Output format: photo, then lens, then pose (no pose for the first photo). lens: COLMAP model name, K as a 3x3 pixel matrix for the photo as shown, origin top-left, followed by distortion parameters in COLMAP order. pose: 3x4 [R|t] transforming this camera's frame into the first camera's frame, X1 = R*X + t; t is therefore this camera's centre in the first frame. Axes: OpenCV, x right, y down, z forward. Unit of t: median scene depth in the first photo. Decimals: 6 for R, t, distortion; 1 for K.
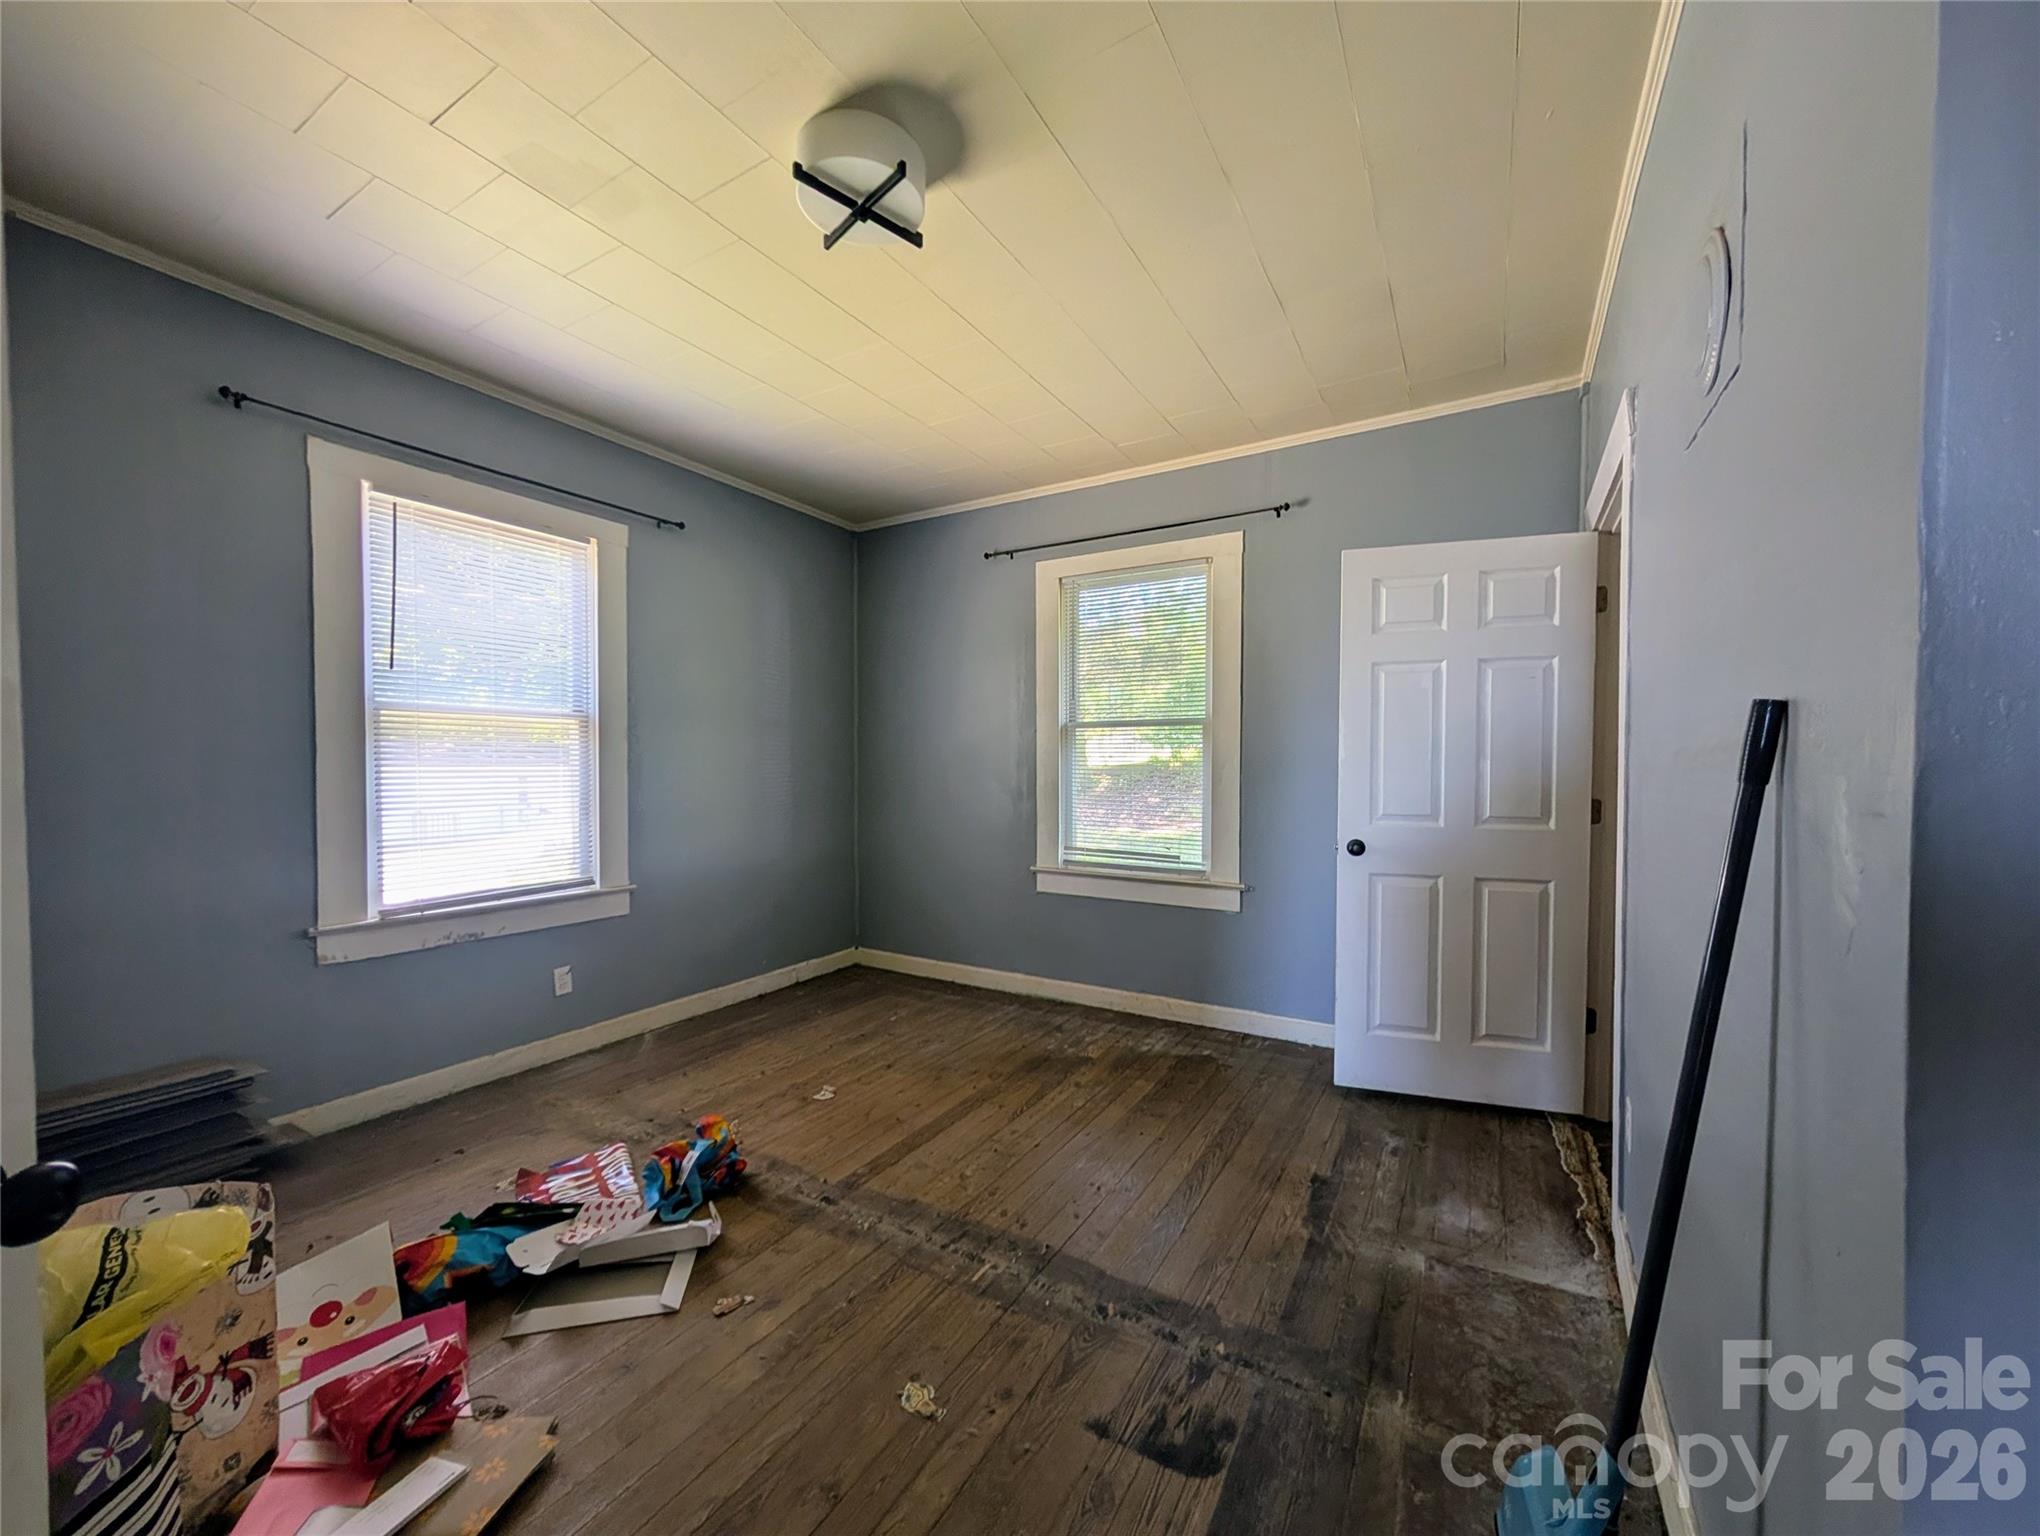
lens RADIAL K [[772.9, 0, 1005.9], [0, 772.9, 775.2], [0, 0, 1]] dist [-0.000967, 0.000898]
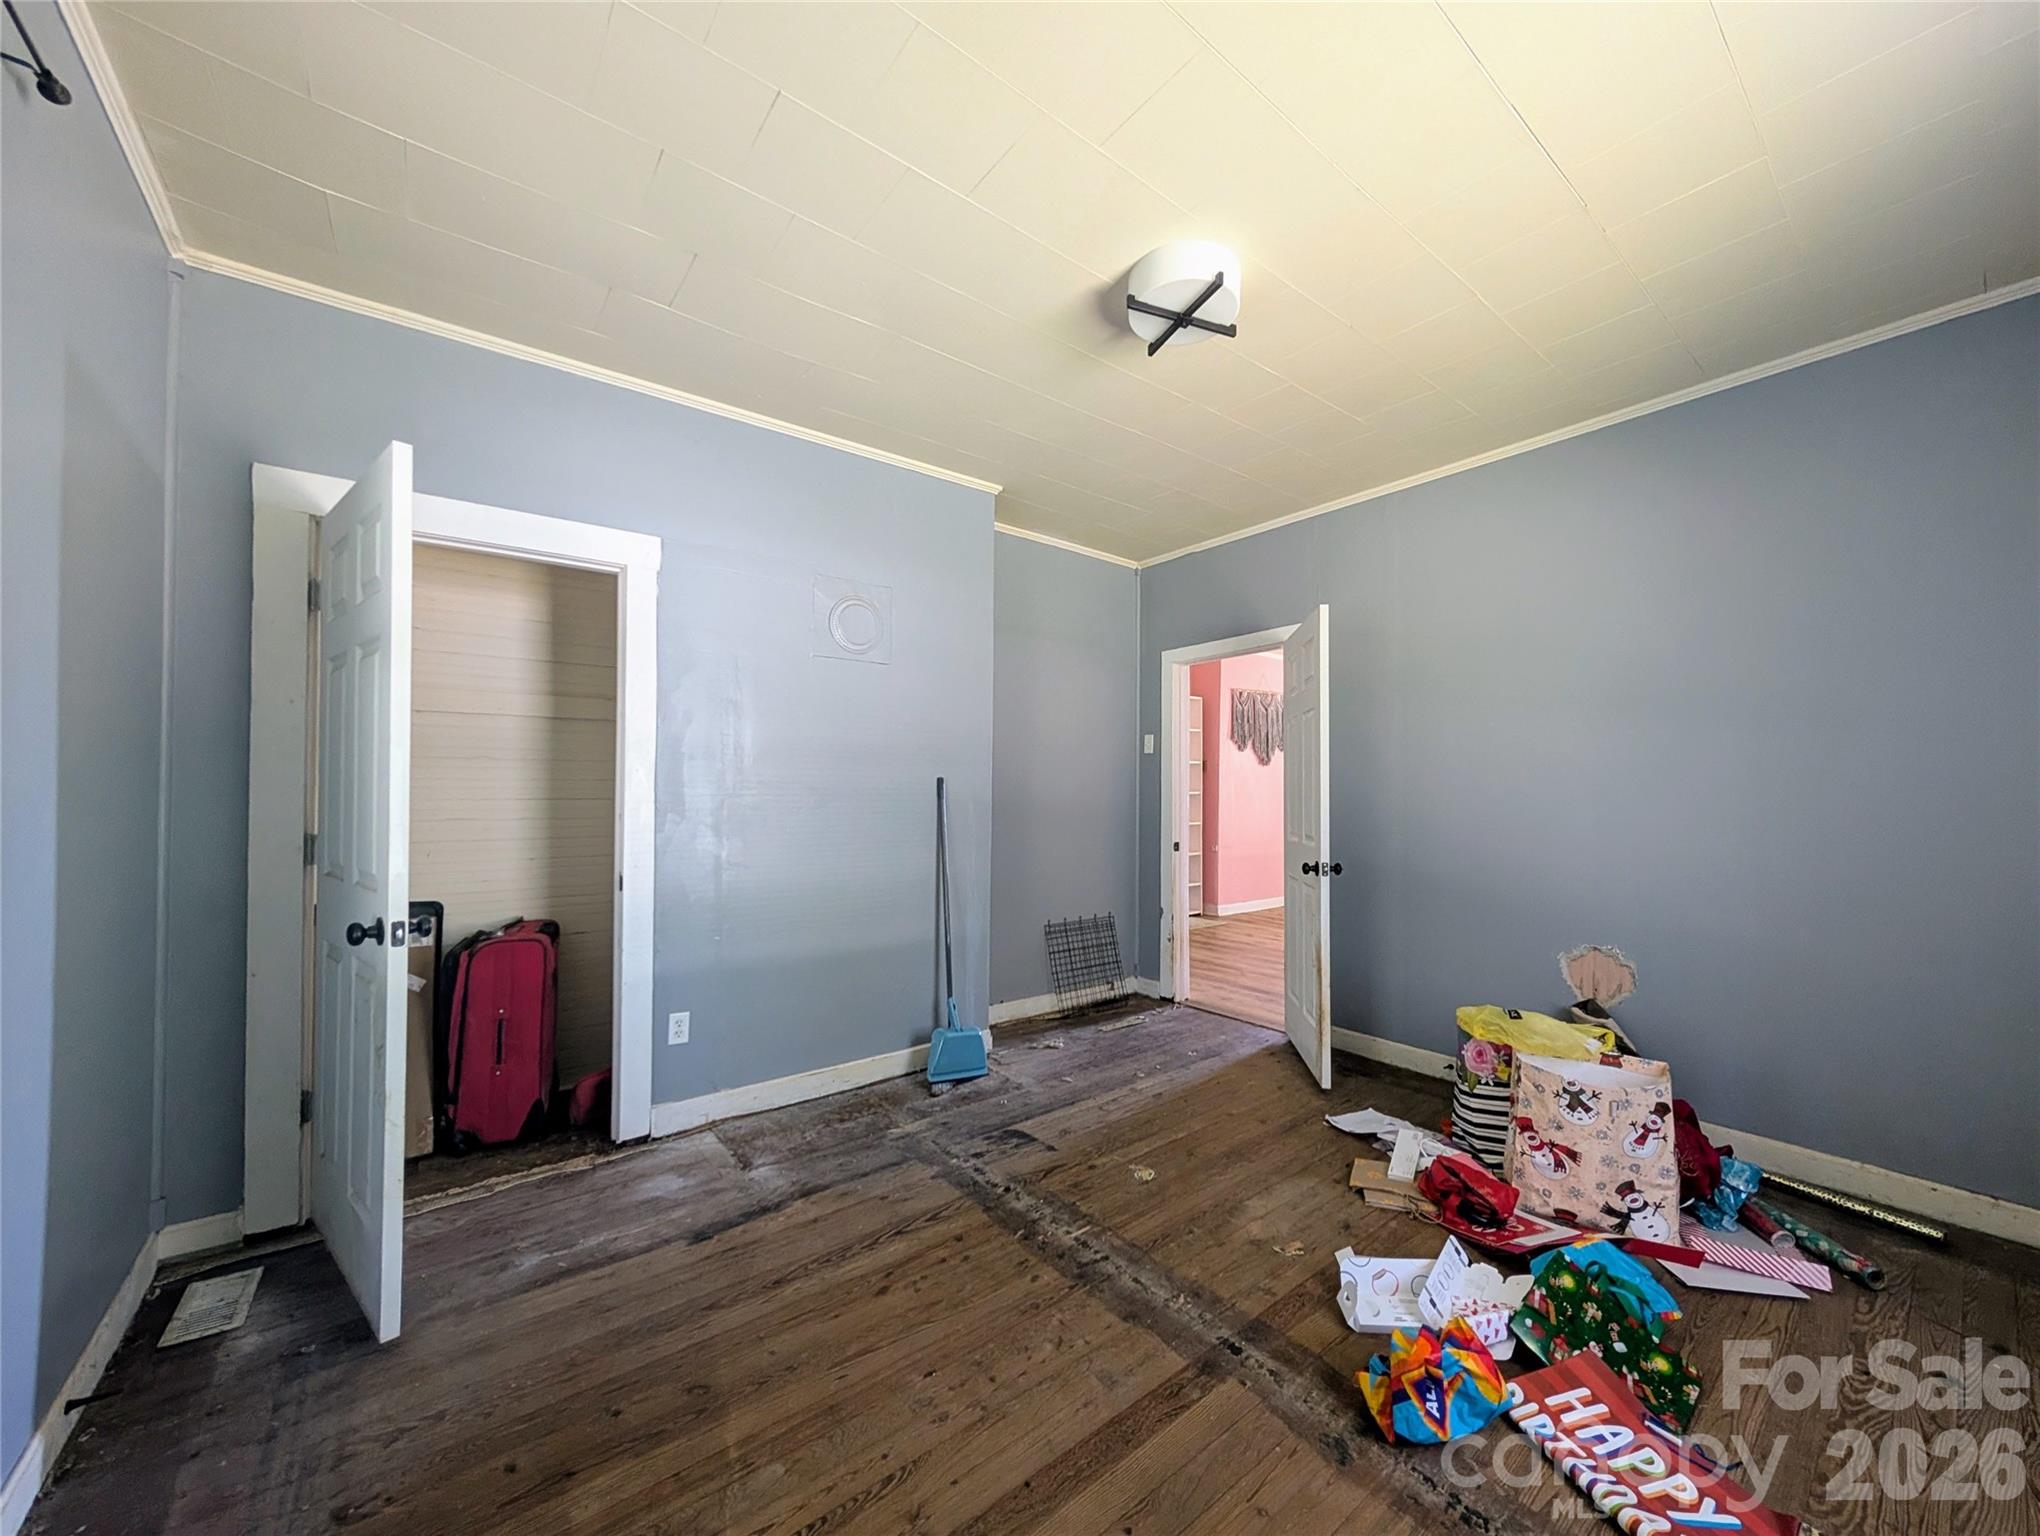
lens RADIAL K [[772.9, 0, 1010.7], [0, 772.9, 774.7], [0, 0, 1]] dist [-0.000967, 0.000898]
pose [[-0.934133, 0.000885, 0.356924, -0.325440], [-0.001261, 0.999982, -0.005781, -0.041700], [-0.356923, -0.005850, -0.934115, 1.975234]]
